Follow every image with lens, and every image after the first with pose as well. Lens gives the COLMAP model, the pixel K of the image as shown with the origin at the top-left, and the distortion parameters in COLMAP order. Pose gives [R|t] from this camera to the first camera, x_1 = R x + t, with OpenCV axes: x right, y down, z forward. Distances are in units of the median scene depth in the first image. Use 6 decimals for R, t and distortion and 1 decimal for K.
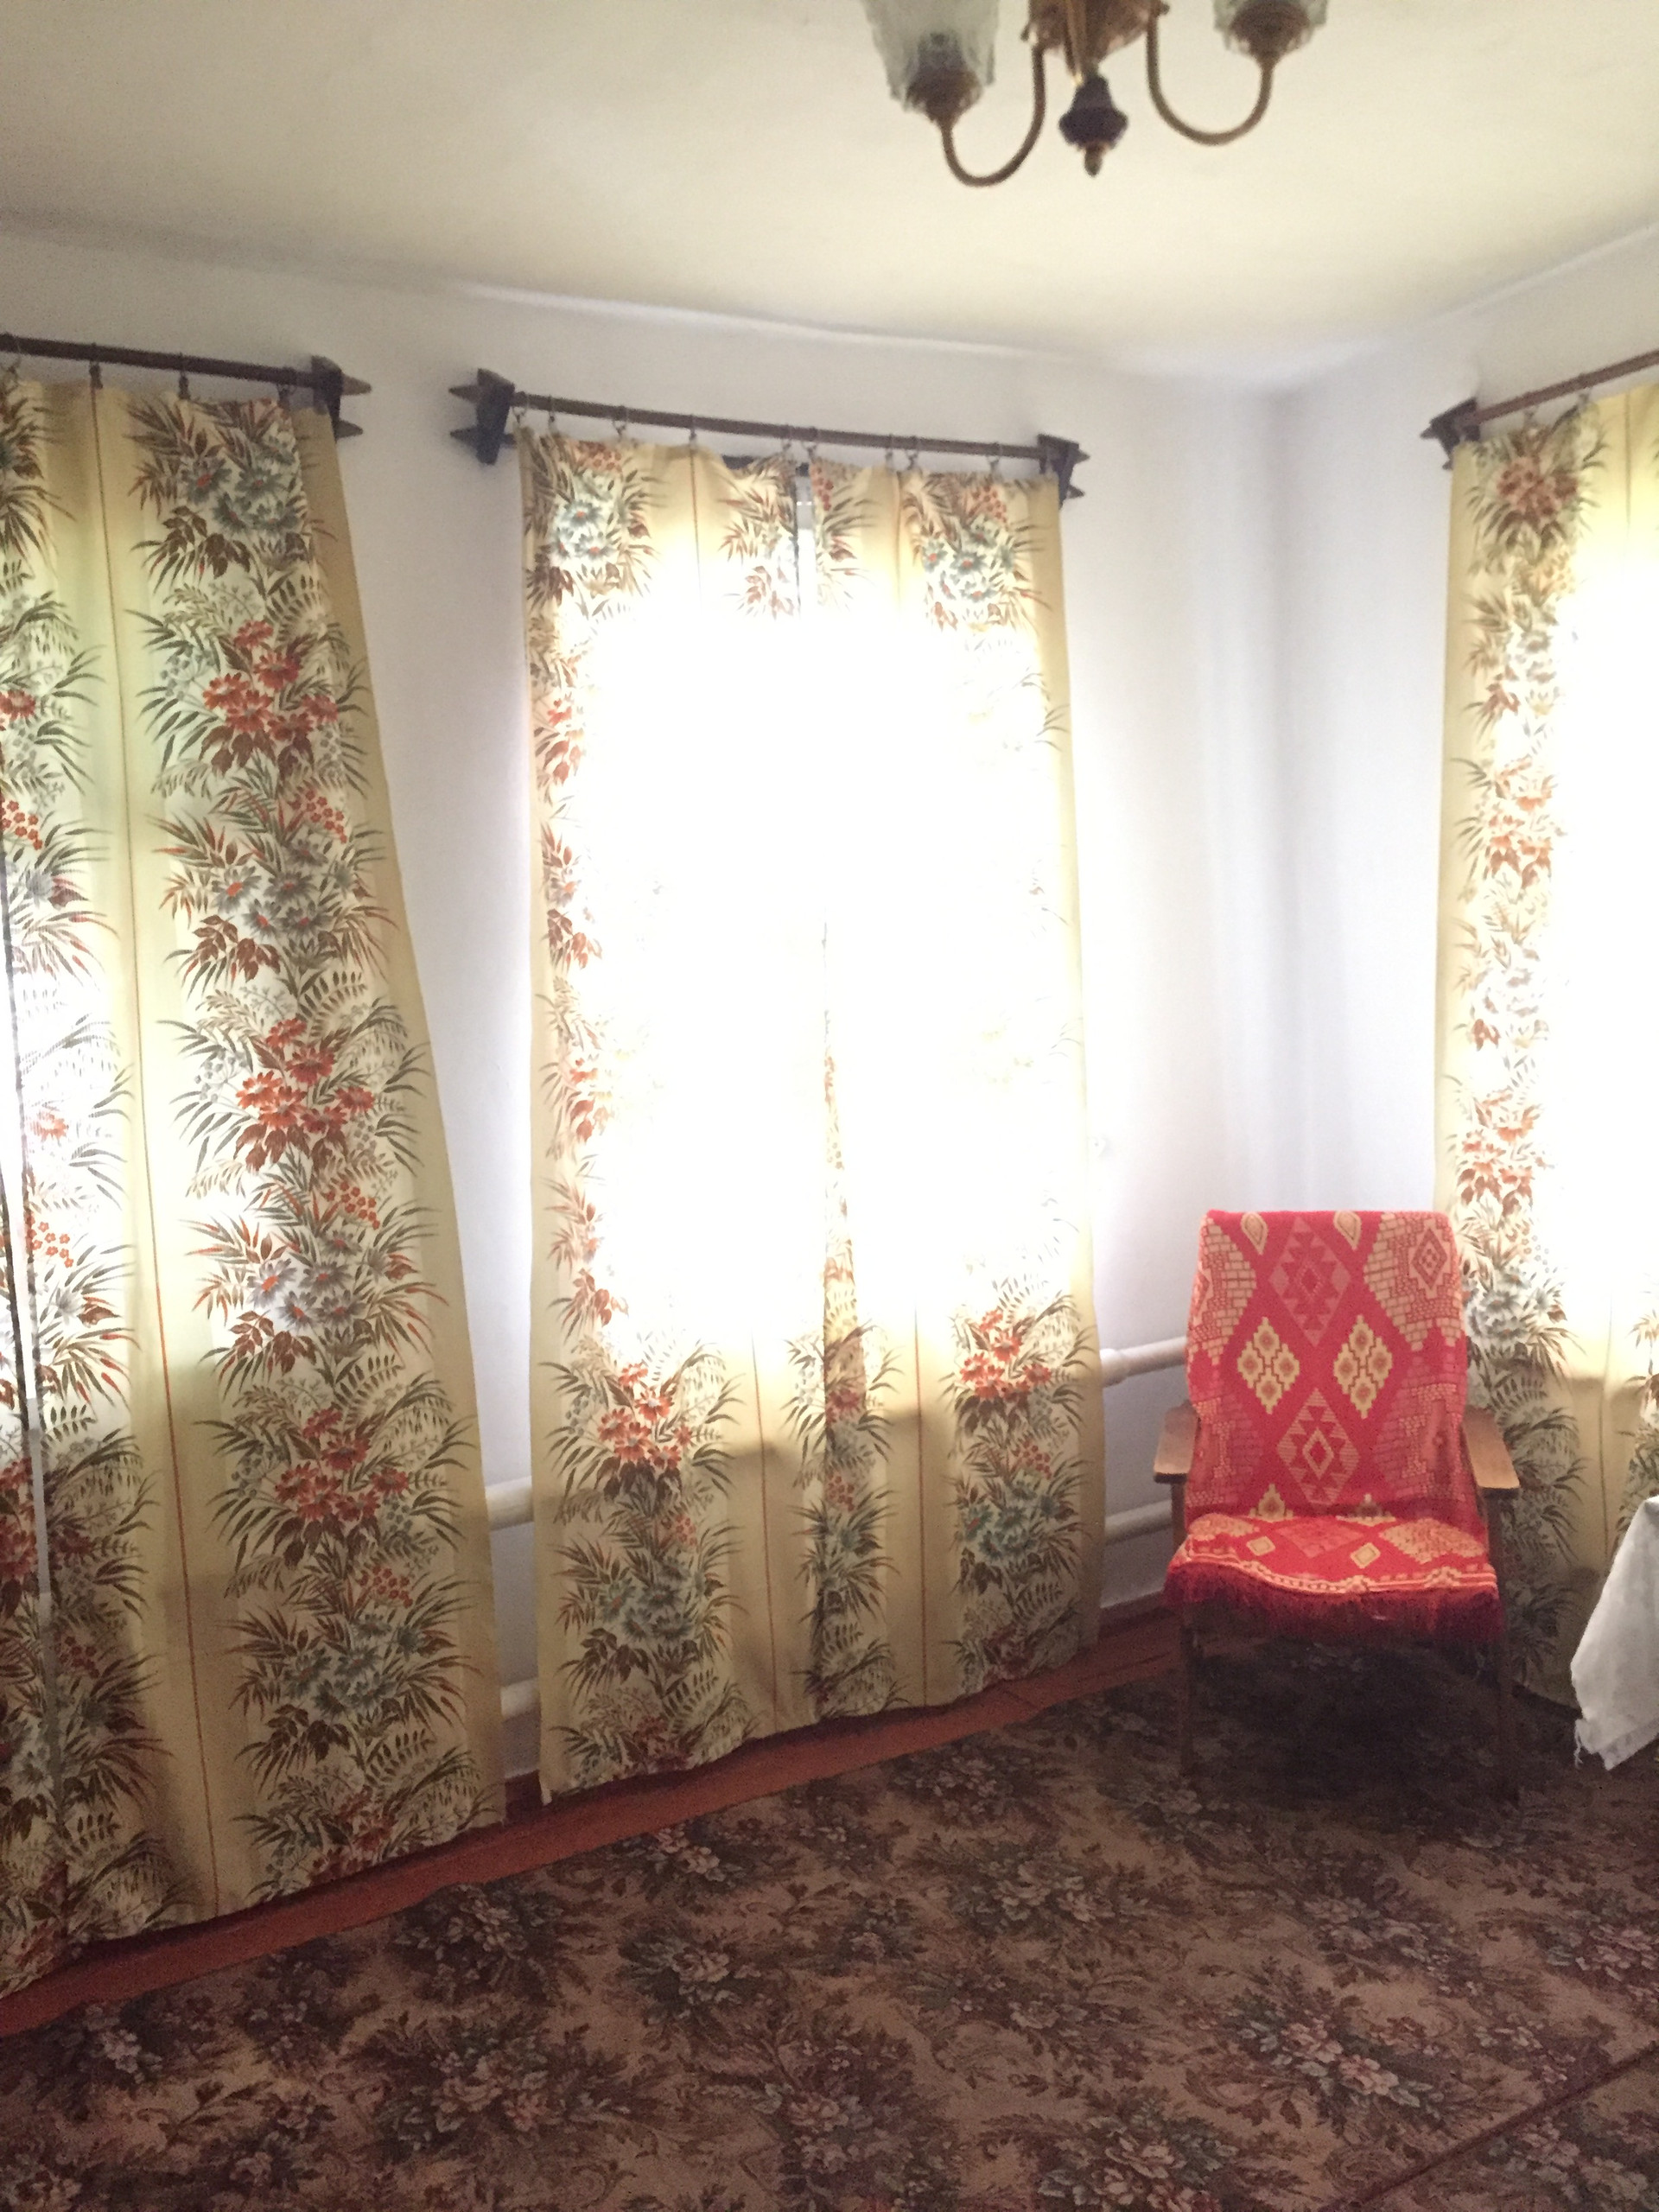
lens RADIAL K [[1896.9, 0, 849.3], [0, 1896.9, 1103.8], [0, 0, 1]] dist [0.091044, -0.116769]
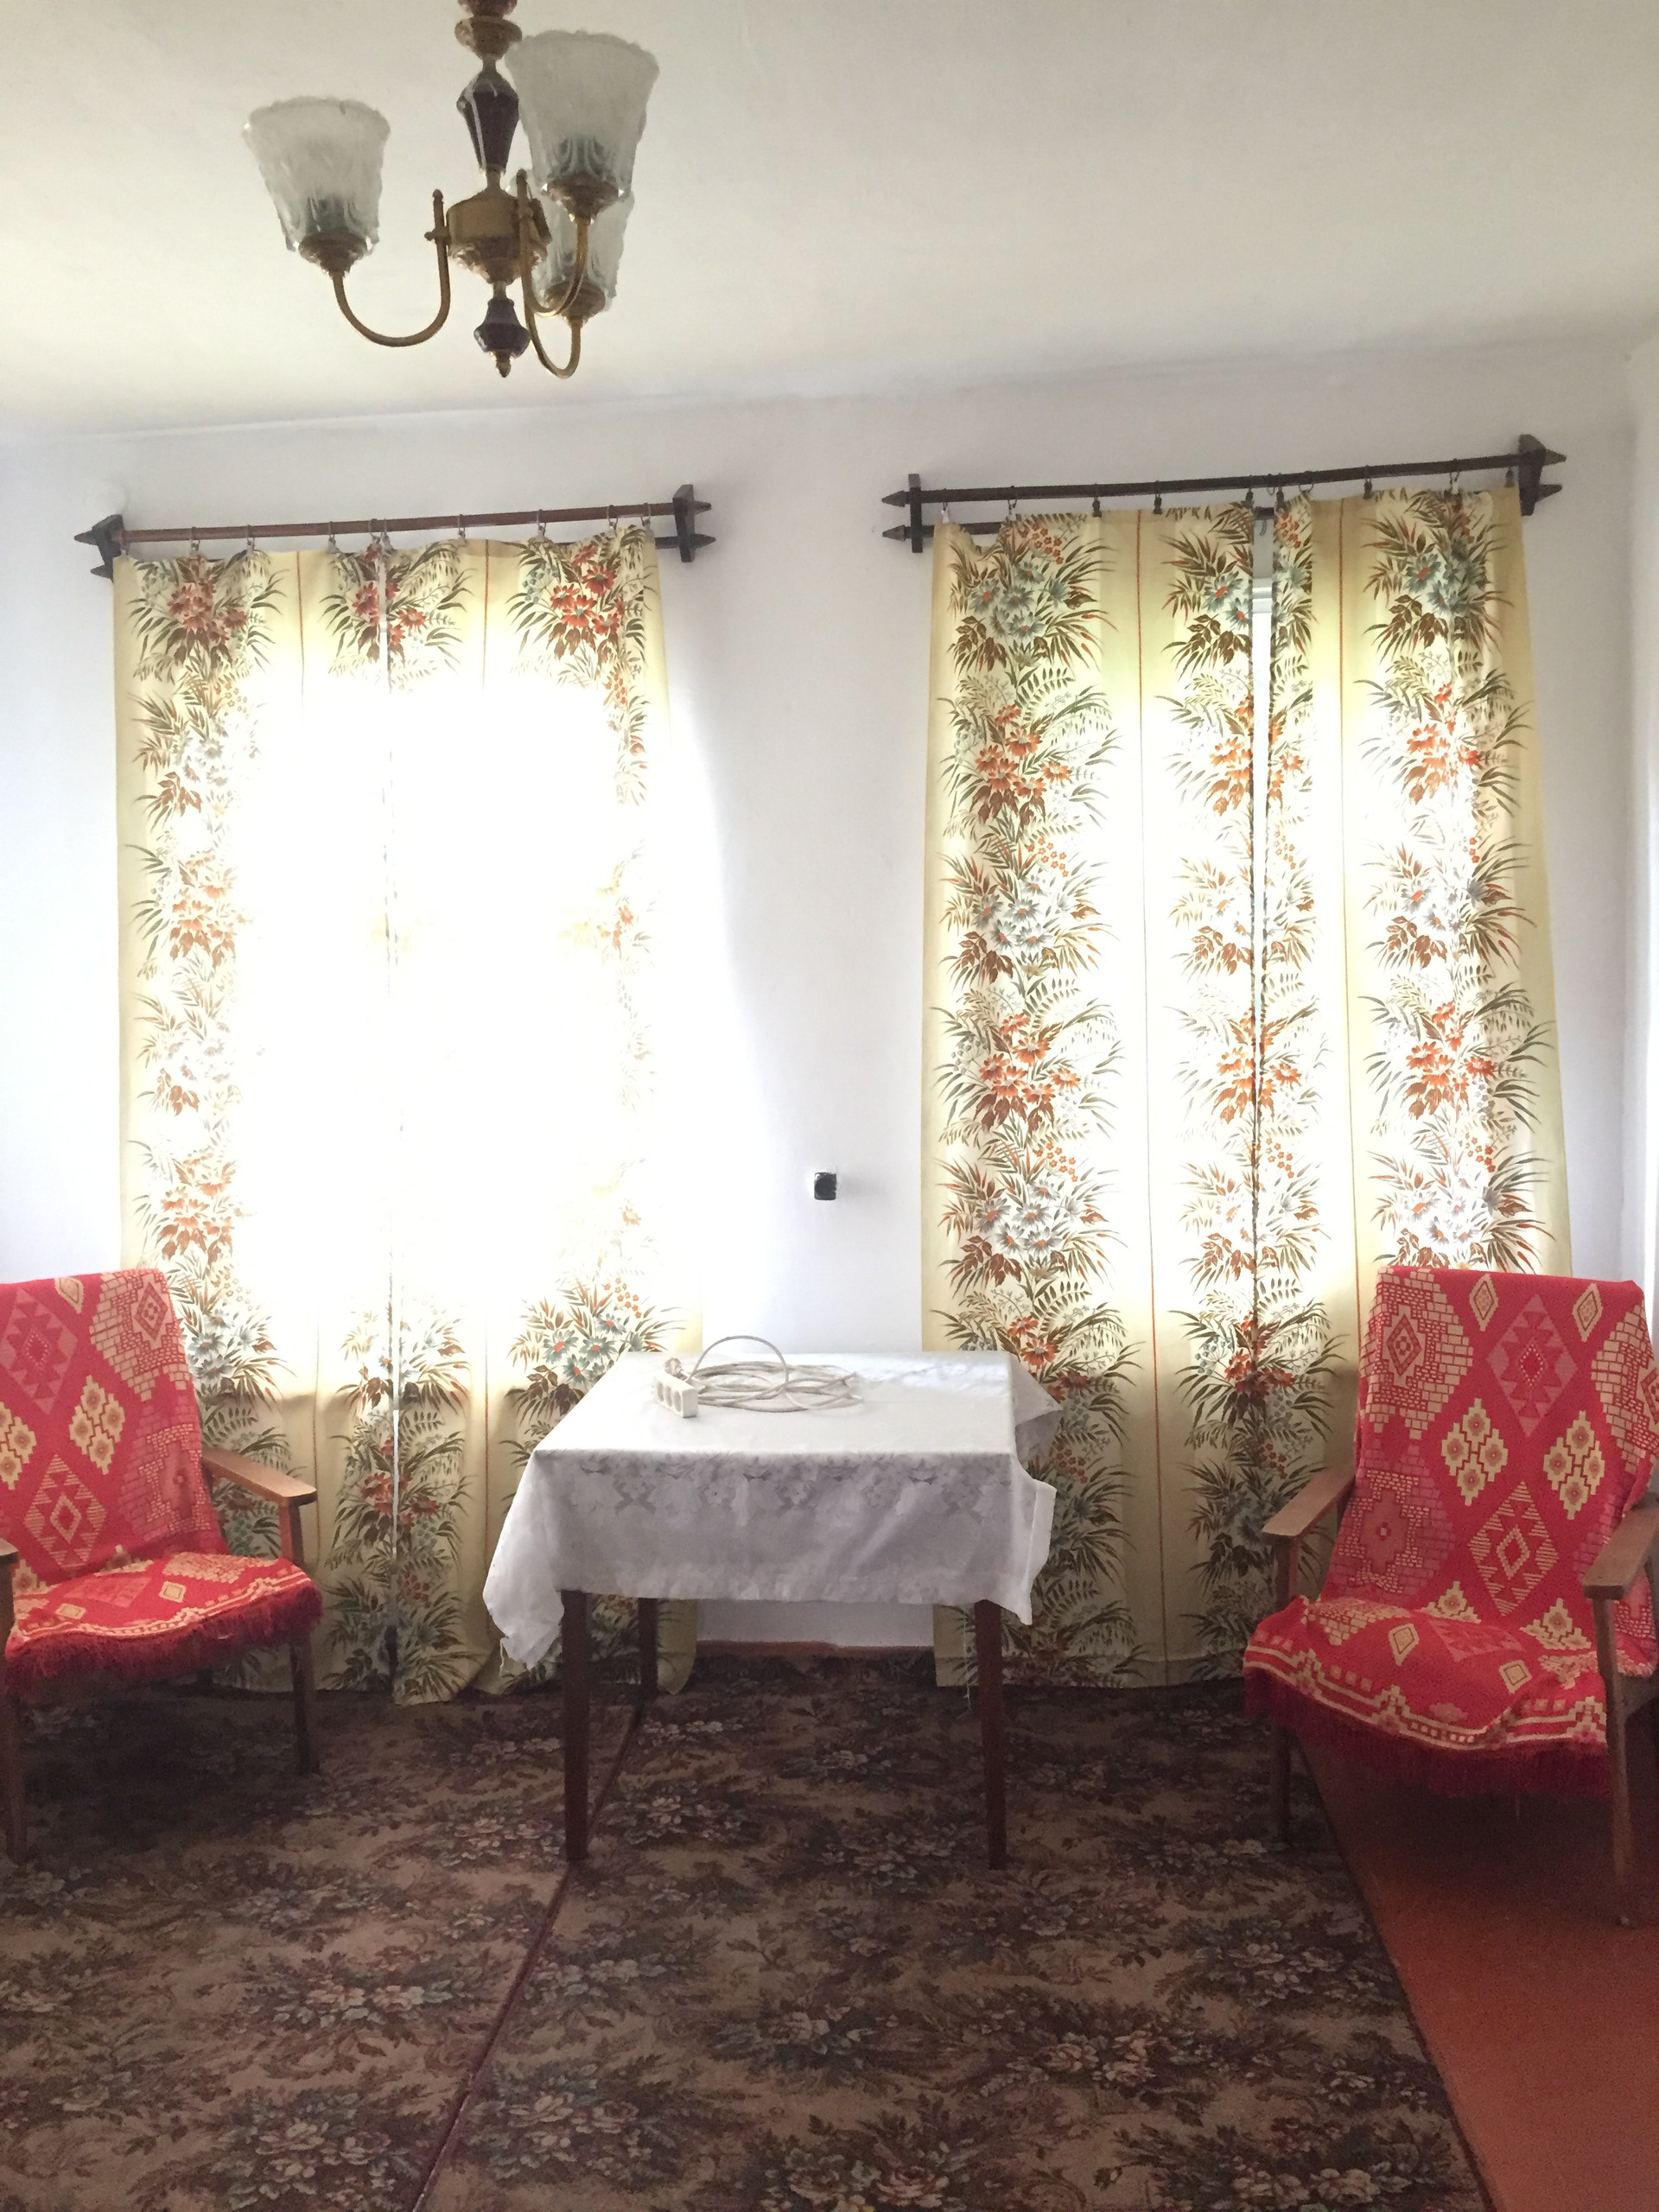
lens RADIAL K [[1896.9, 0, 849.3], [0, 1896.9, 1103.8], [0, 0, 1]] dist [0.091044, -0.116769]
pose [[0.578656, -0.028788, 0.815064, -0.338666], [0.068763, 0.997541, -0.013585, 0.006952], [-0.812668, 0.063907, 0.579212, 0.061091]]
